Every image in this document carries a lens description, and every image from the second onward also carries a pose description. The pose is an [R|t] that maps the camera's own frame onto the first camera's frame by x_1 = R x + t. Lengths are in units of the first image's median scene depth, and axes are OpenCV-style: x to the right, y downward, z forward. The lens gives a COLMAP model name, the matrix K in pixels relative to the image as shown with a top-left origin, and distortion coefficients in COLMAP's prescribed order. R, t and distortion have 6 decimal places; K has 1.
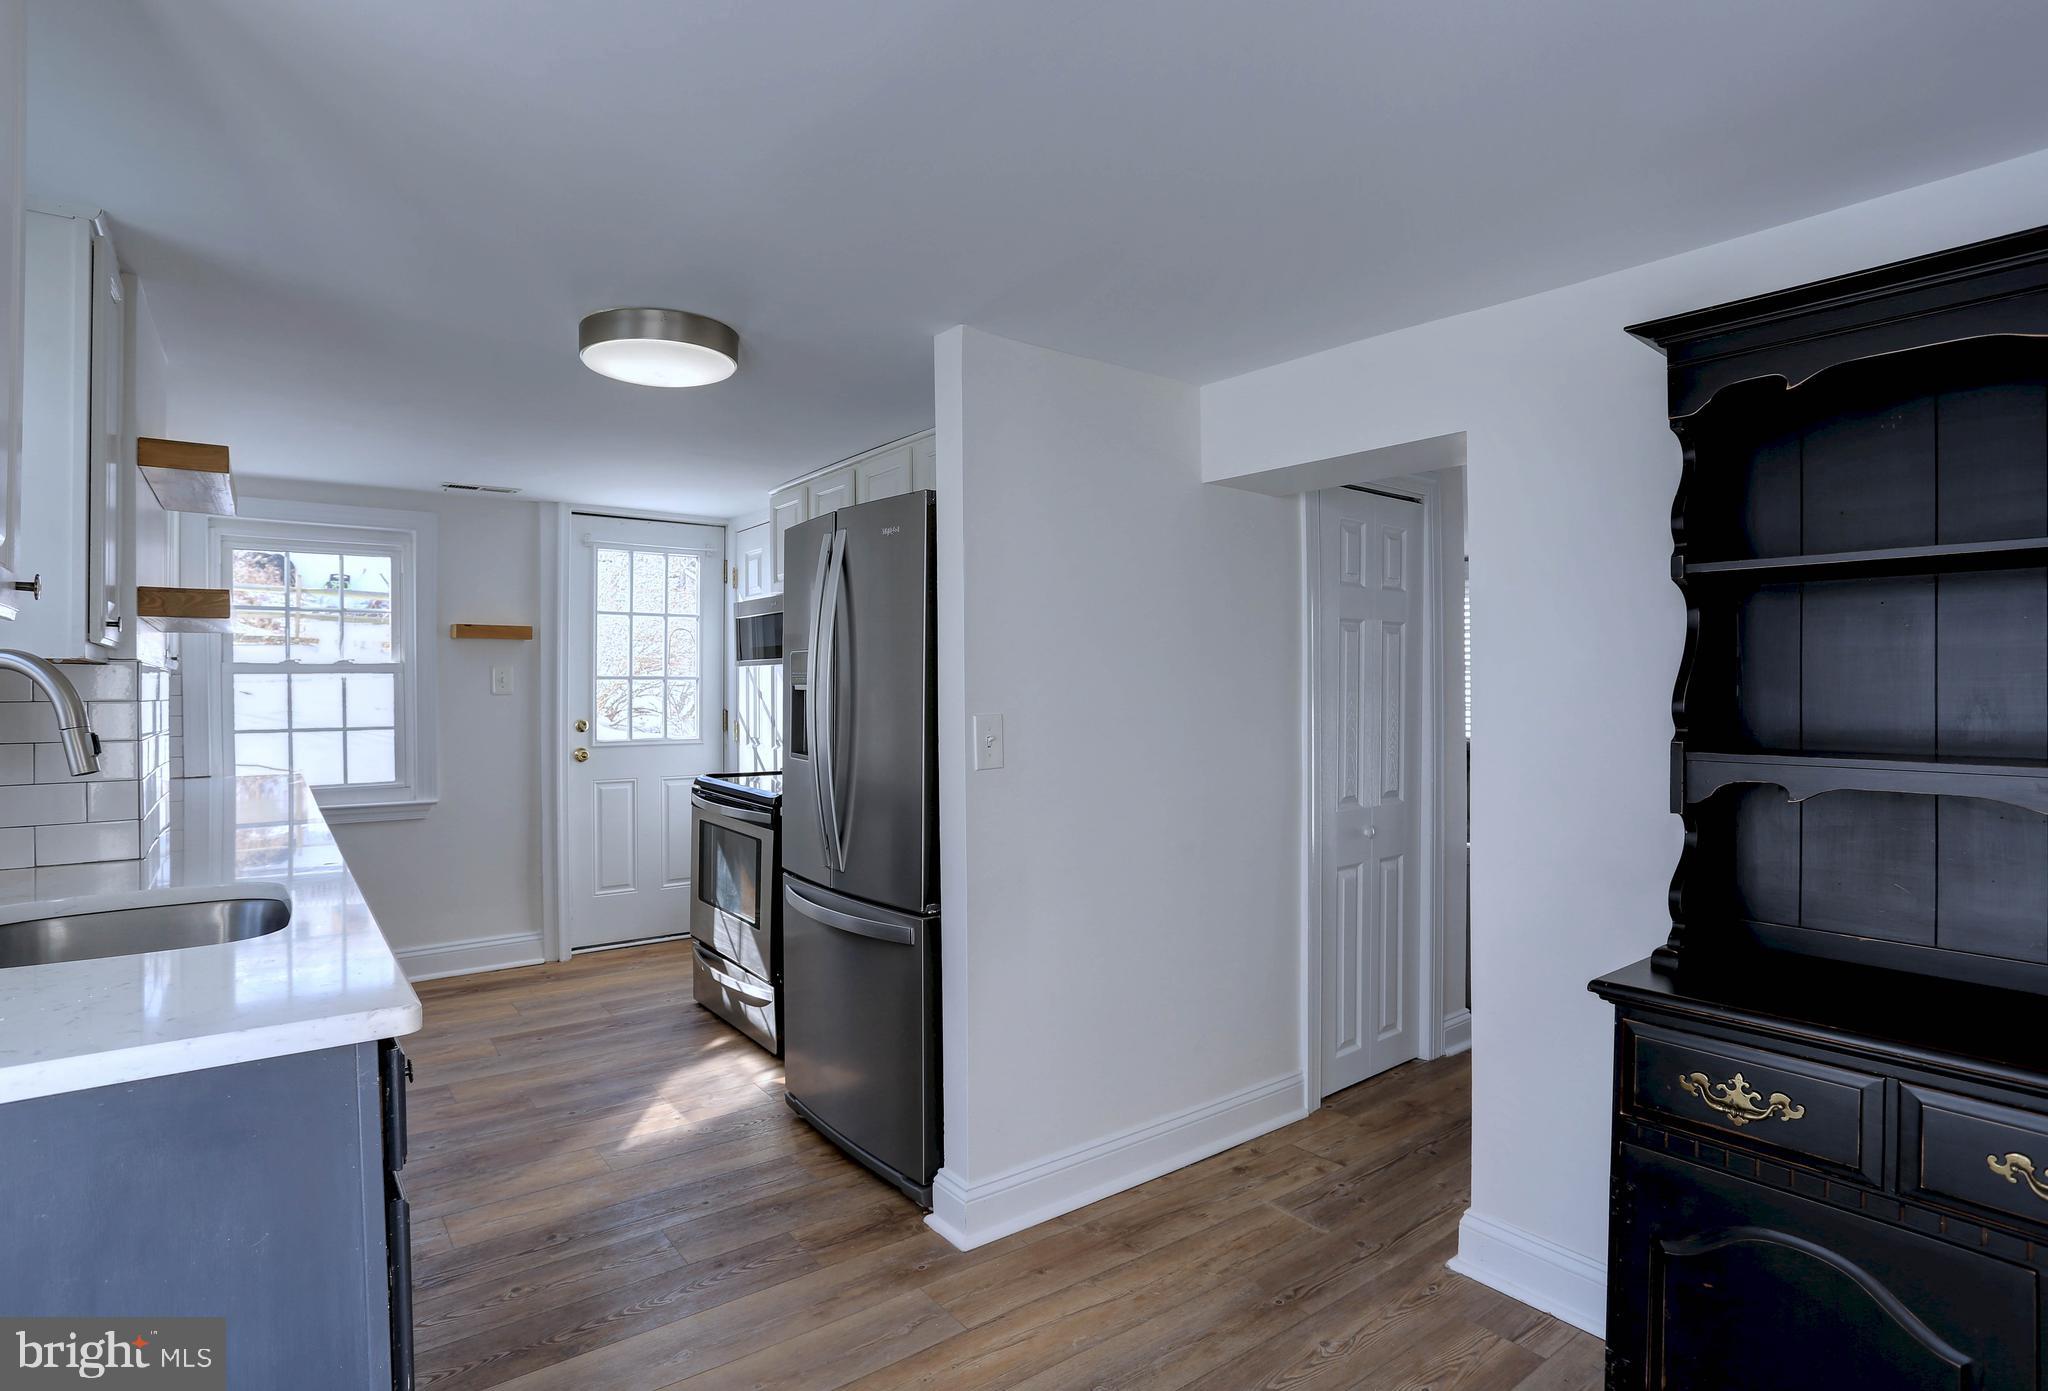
lens RADIAL K [[1028.4, 0, 992.1], [0, 1028.4, 690.8], [0, 0, 1]] dist [-0.056001, 0.002505]
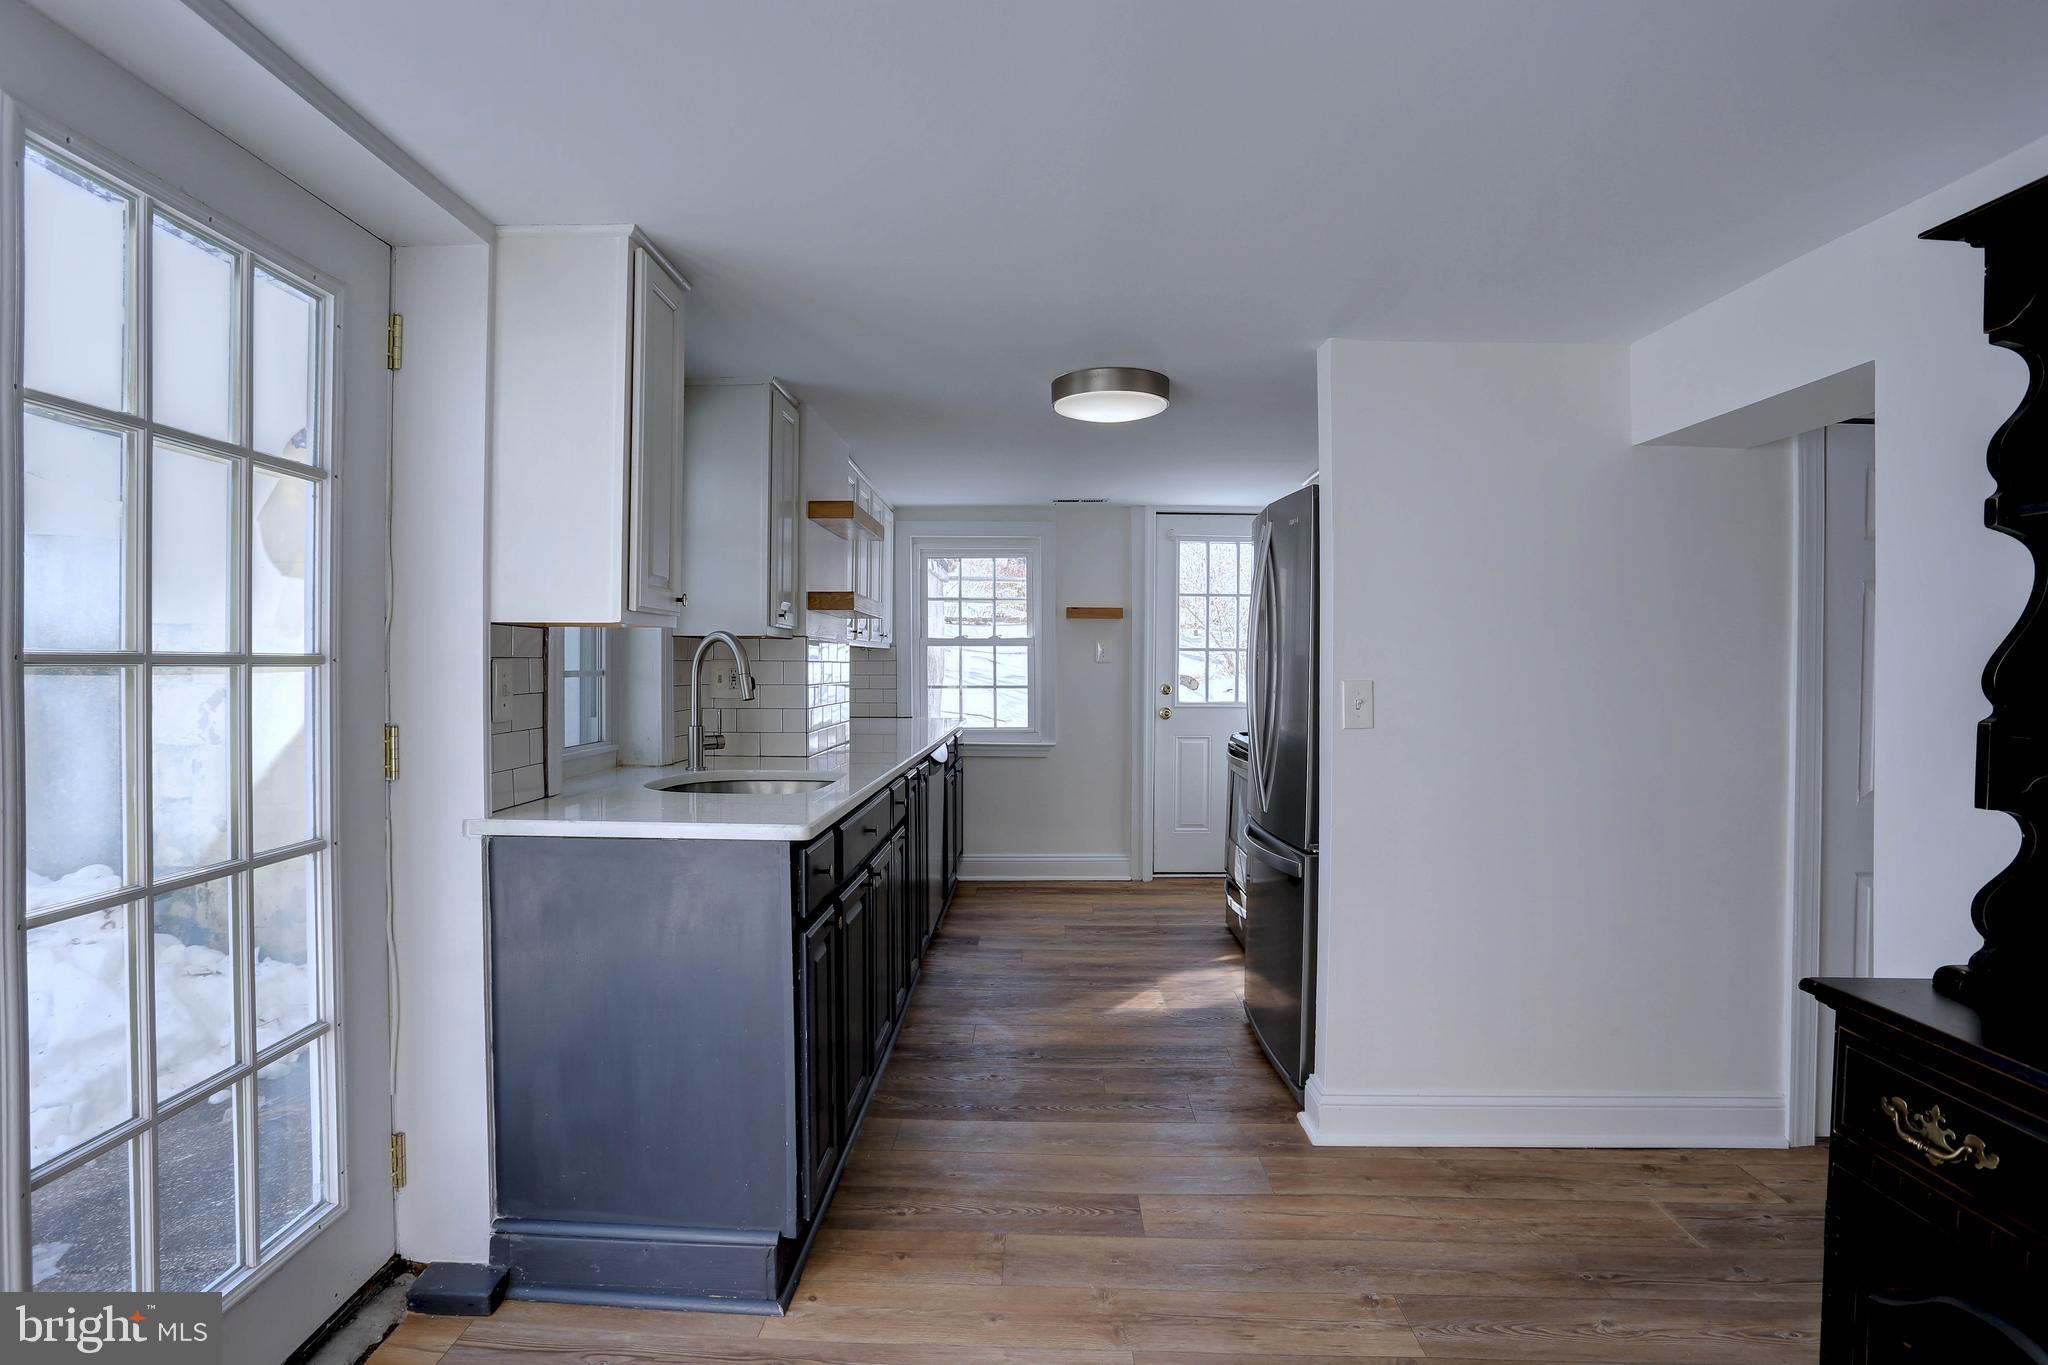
lens RADIAL K [[1003.9, 0, 1019.5], [0, 1003.9, 680.7], [0, 0, 1]] dist [-0.057763, 0.019877]
pose [[0.790307, 0.019512, -0.612401, 0.322076], [-0.009815, 0.999768, 0.019189, 0.005134], [0.612633, -0.009154, 0.790315, -0.076159]]
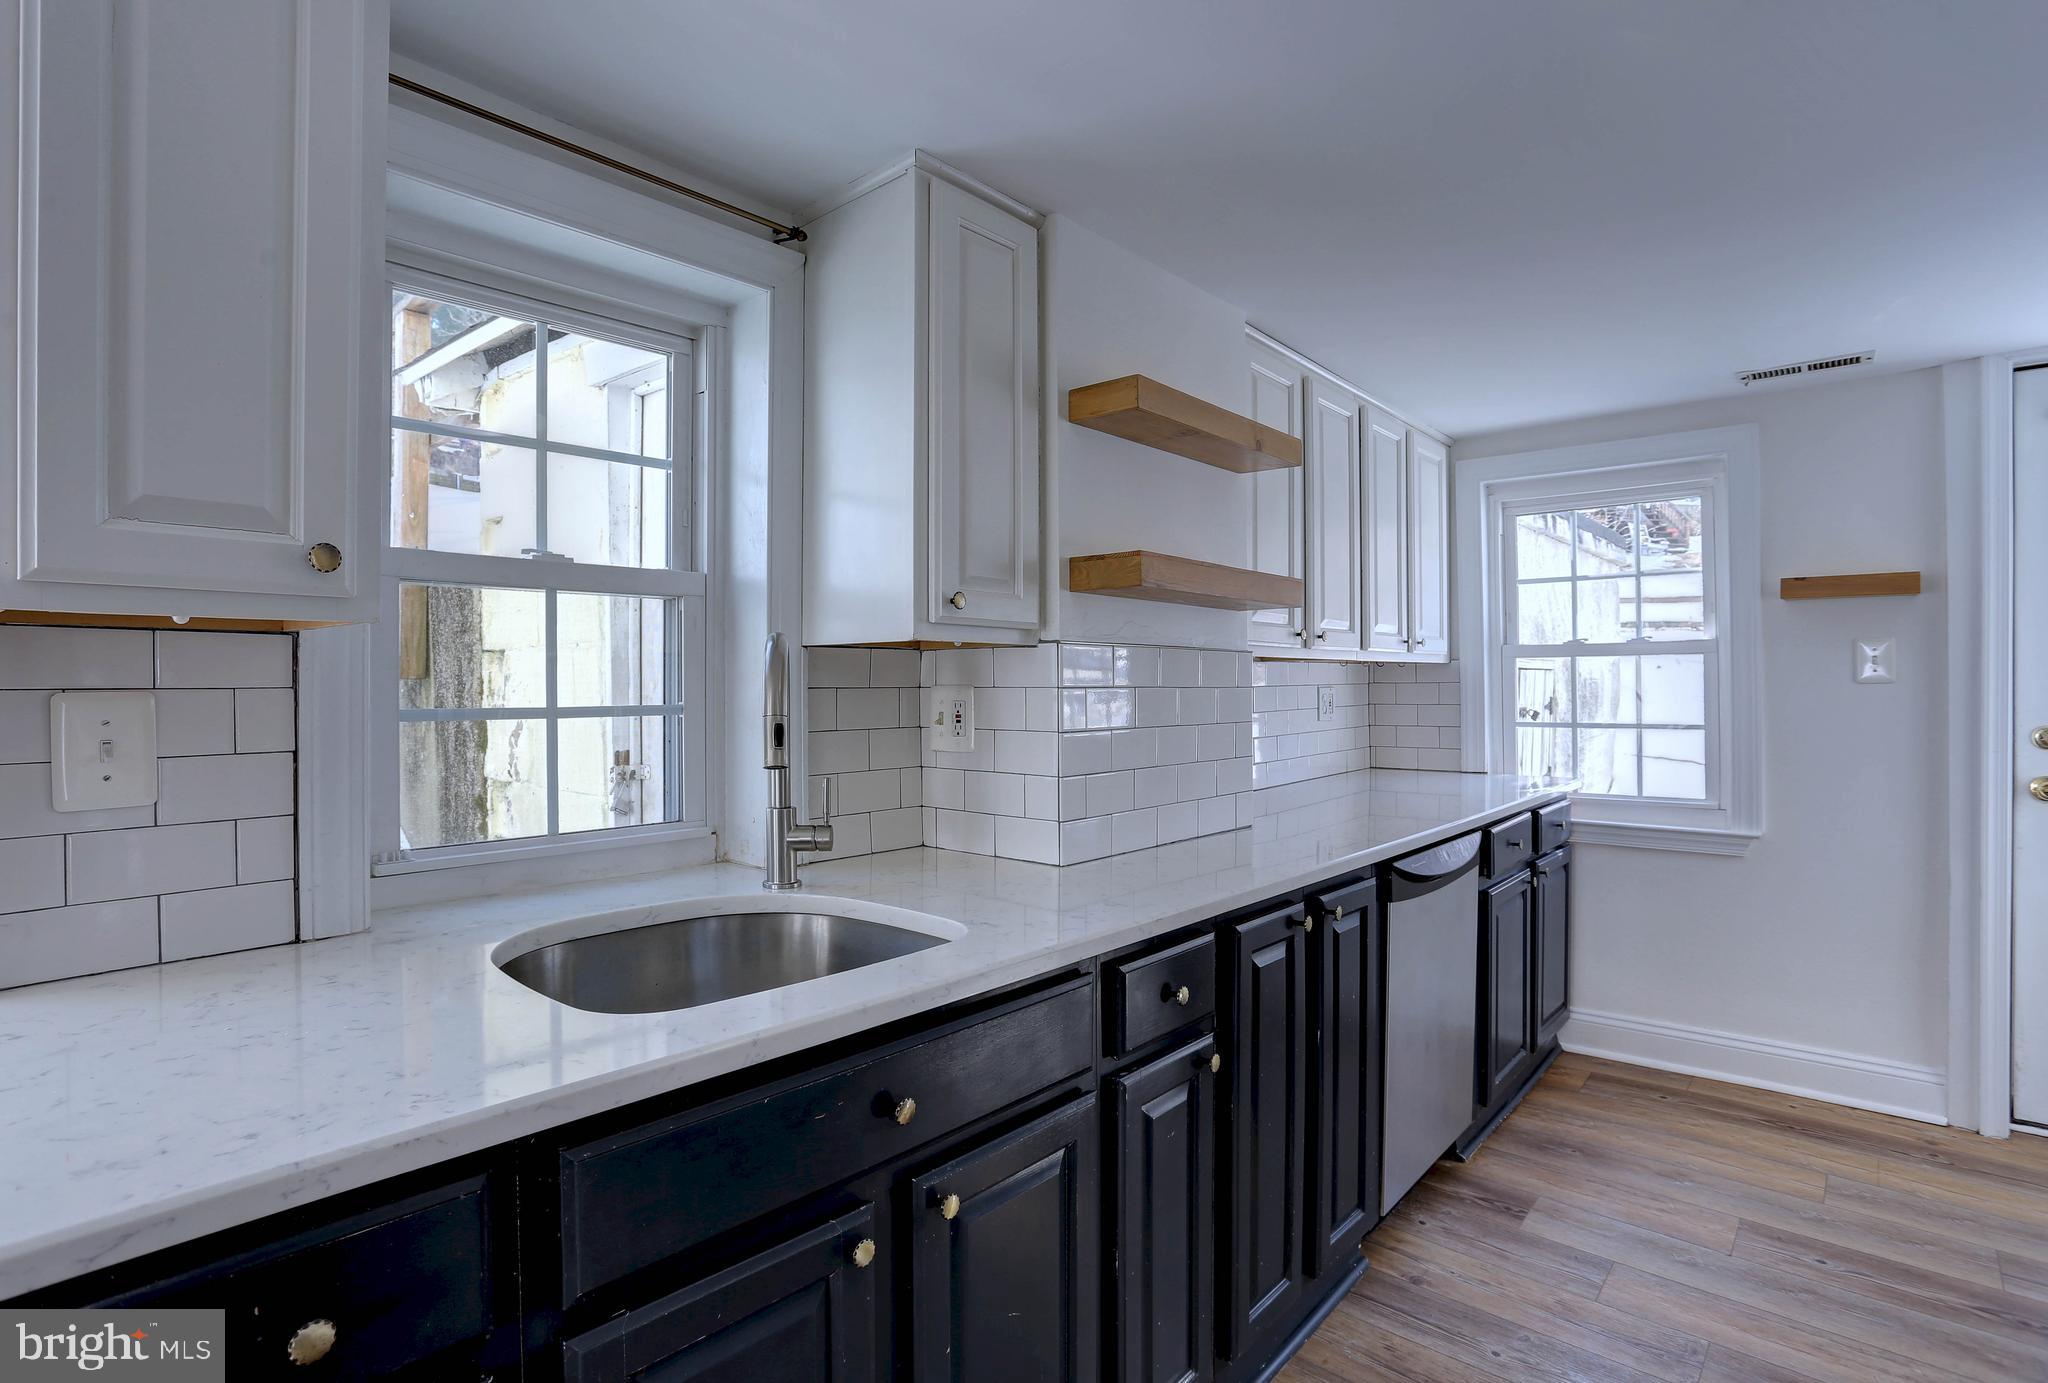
lens RADIAL K [[1012.4, 0, 1010.4], [0, 1012.4, 688.4], [0, 0, 1]] dist [-0.038111, 0.010035]
pose [[0.211080, 0.013935, -0.977370, 0.018807], [-0.001200, 0.999901, 0.013997, -0.002138], [0.977468, -0.001781, 0.211075, 0.548141]]
